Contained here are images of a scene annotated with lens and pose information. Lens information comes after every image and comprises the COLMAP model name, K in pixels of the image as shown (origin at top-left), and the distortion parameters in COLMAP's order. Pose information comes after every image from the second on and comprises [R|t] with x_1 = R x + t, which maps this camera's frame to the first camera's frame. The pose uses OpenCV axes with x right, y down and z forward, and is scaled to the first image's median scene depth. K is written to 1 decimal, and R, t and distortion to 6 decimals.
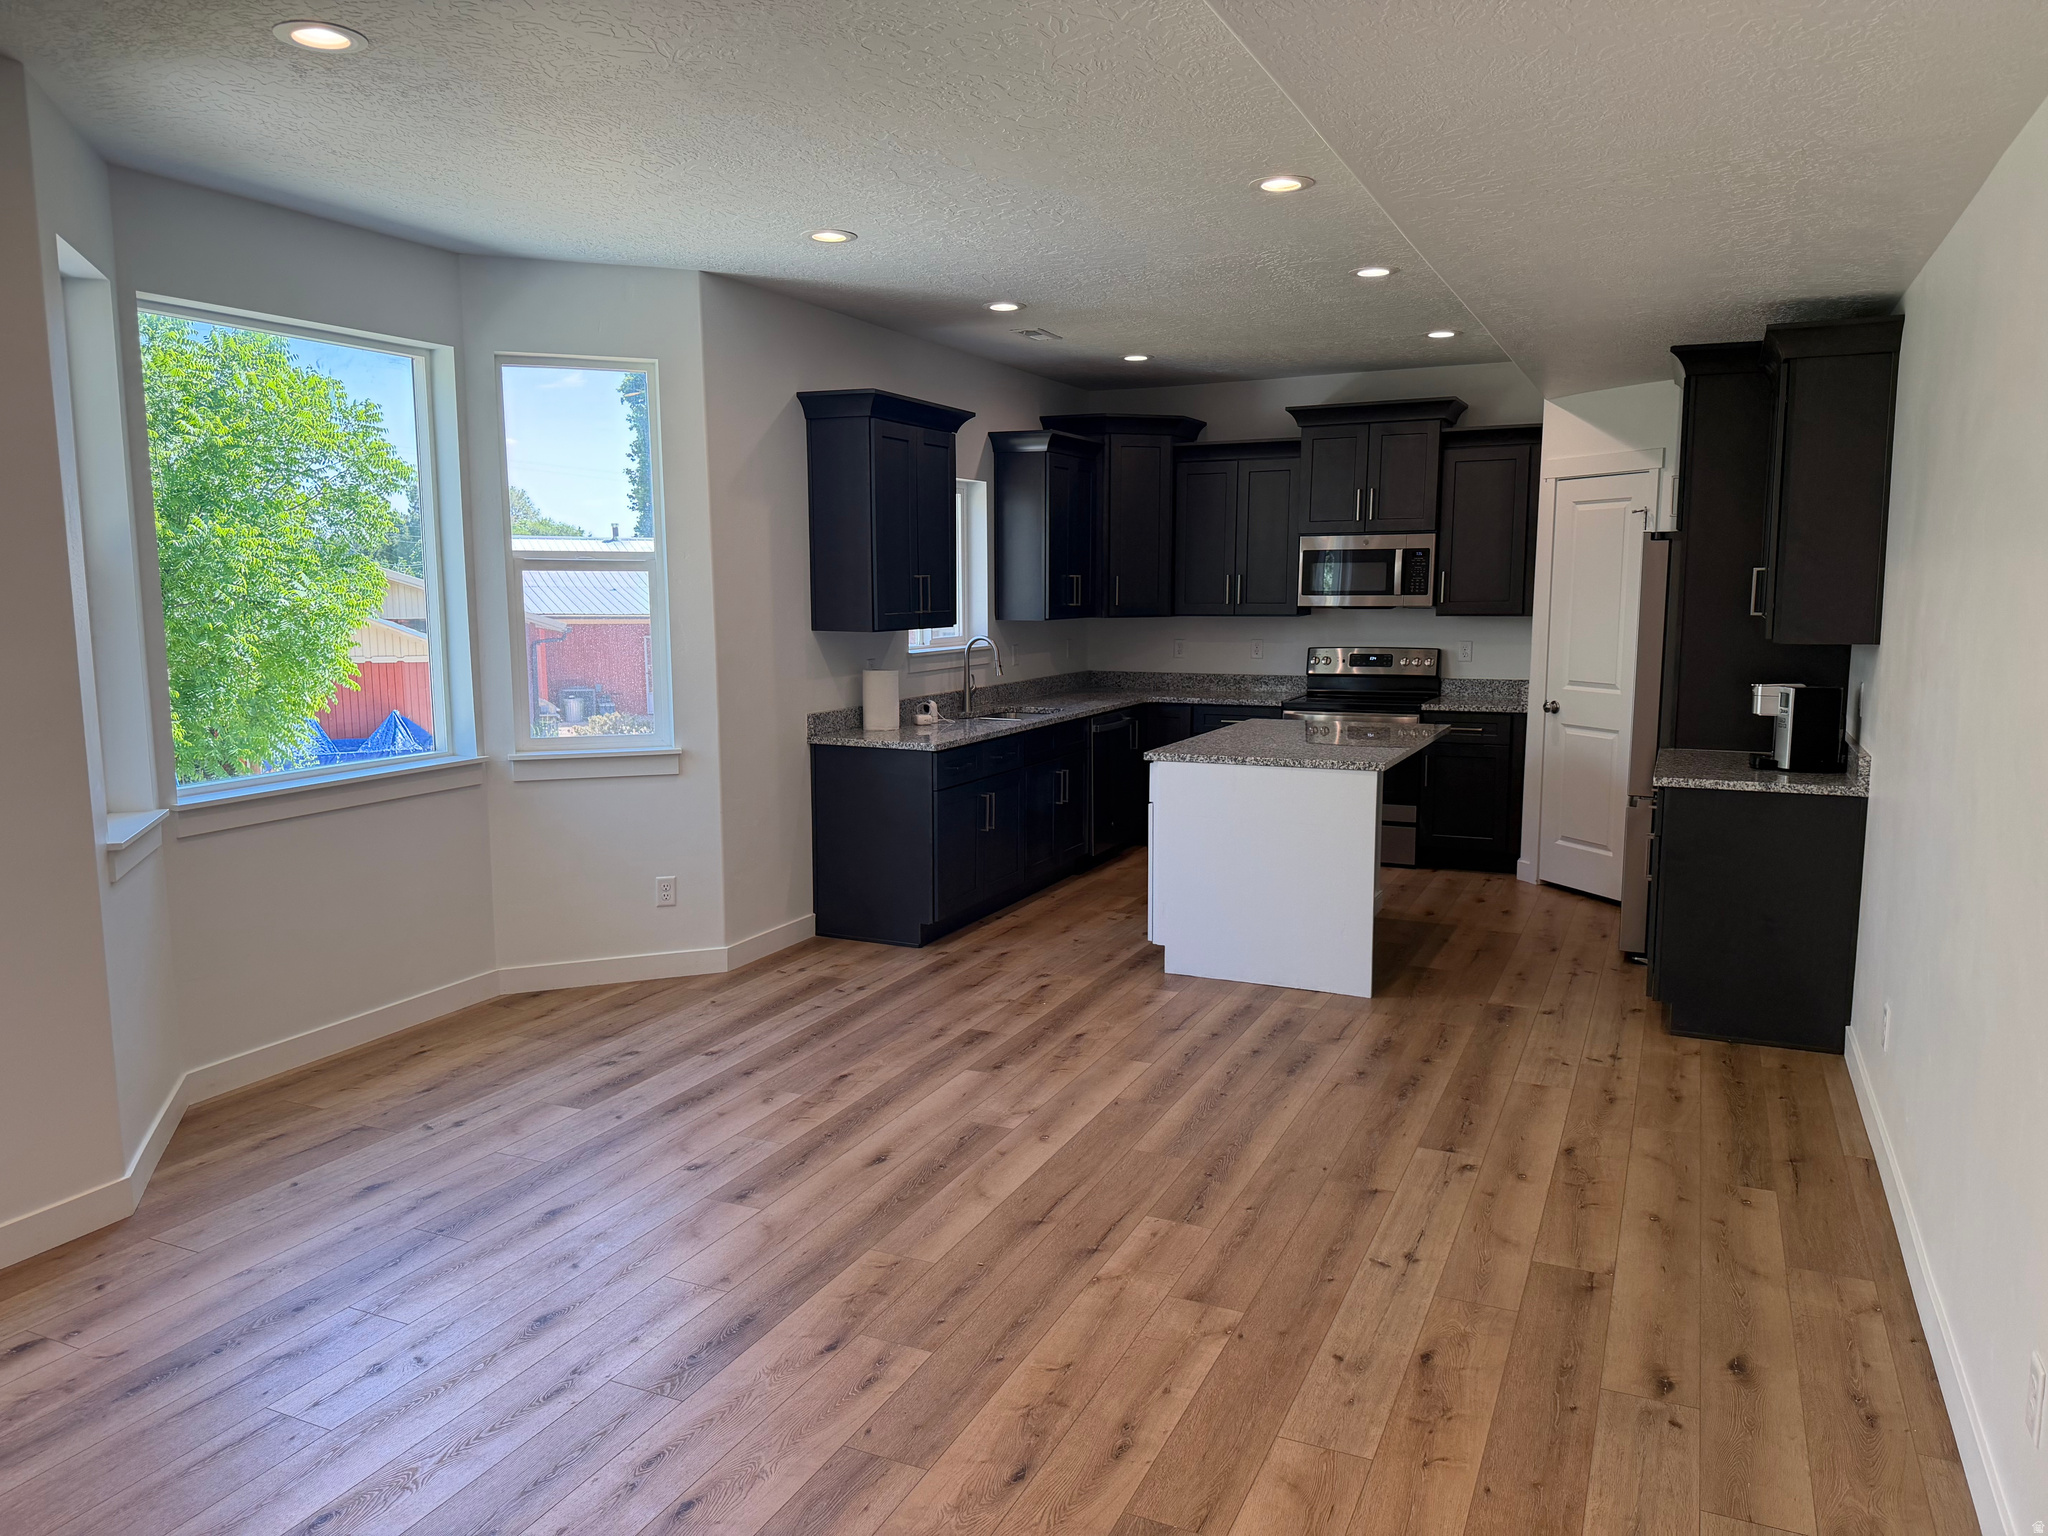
lens RADIAL K [[1407.4, 0, 1013.8], [0, 1407.4, 767.3], [0, 0, 1]] dist [0.058585, -0.070056]
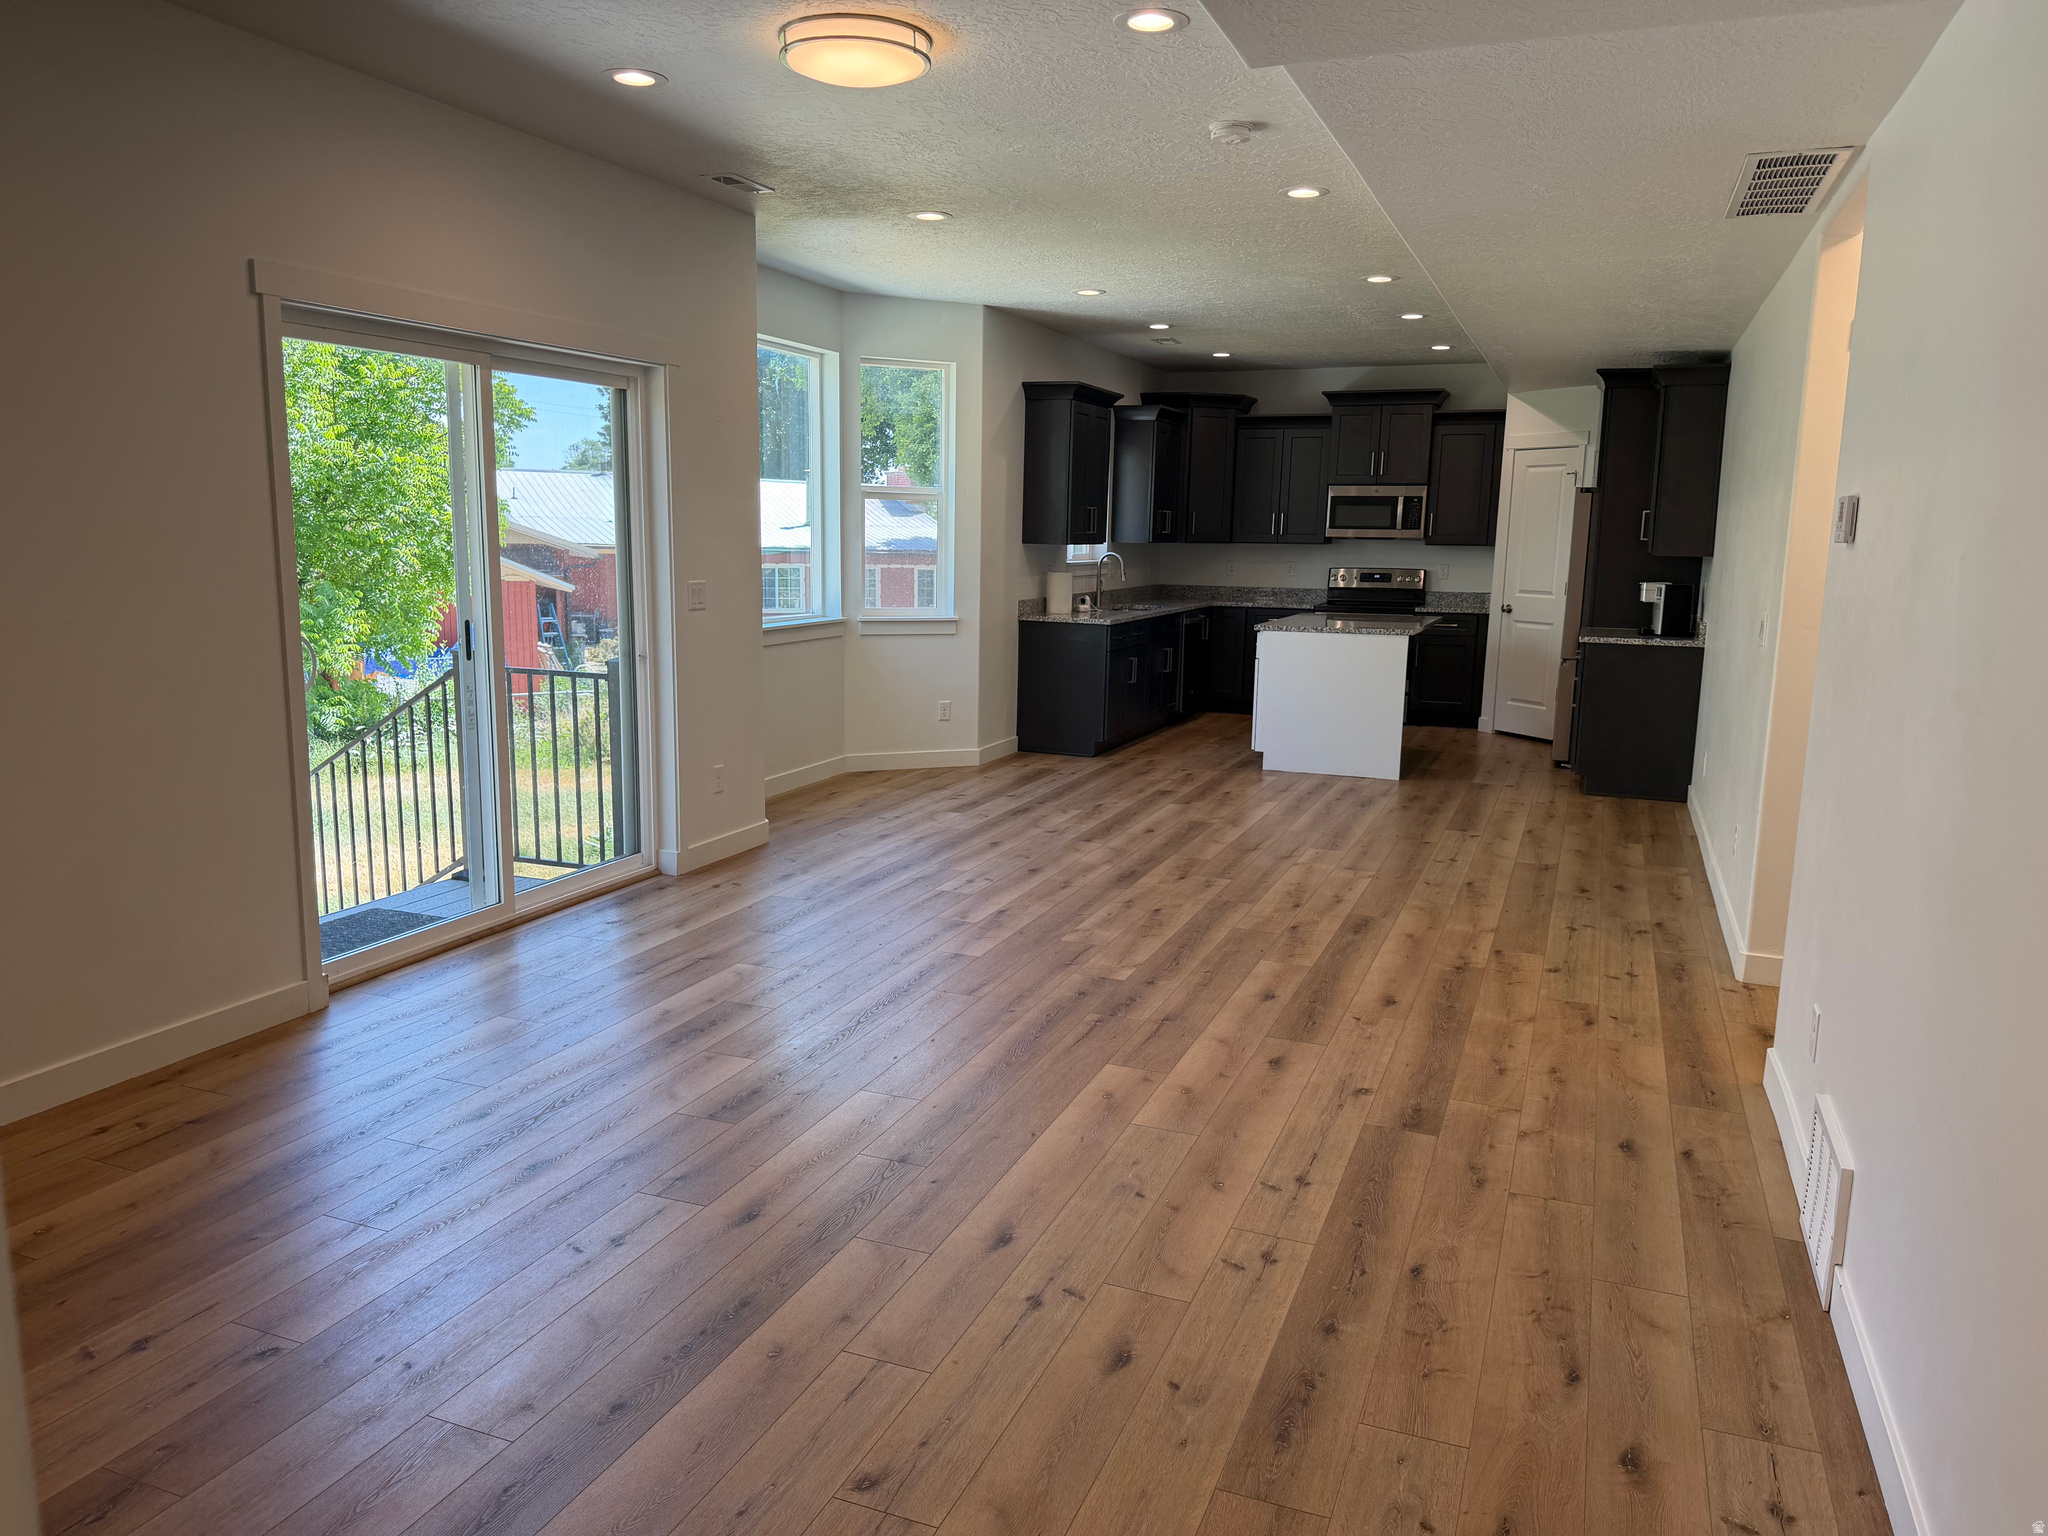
lens RADIAL K [[1425.4, 0, 1014.9], [0, 1425.4, 755.9], [0, 0, 1]] dist [0.109315, -0.124446]
pose [[0.998049, 0.011173, 0.061423, -0.238091], [-0.012823, 0.999566, 0.026532, 0.085566], [-0.061100, -0.027268, 0.997759, -0.498489]]
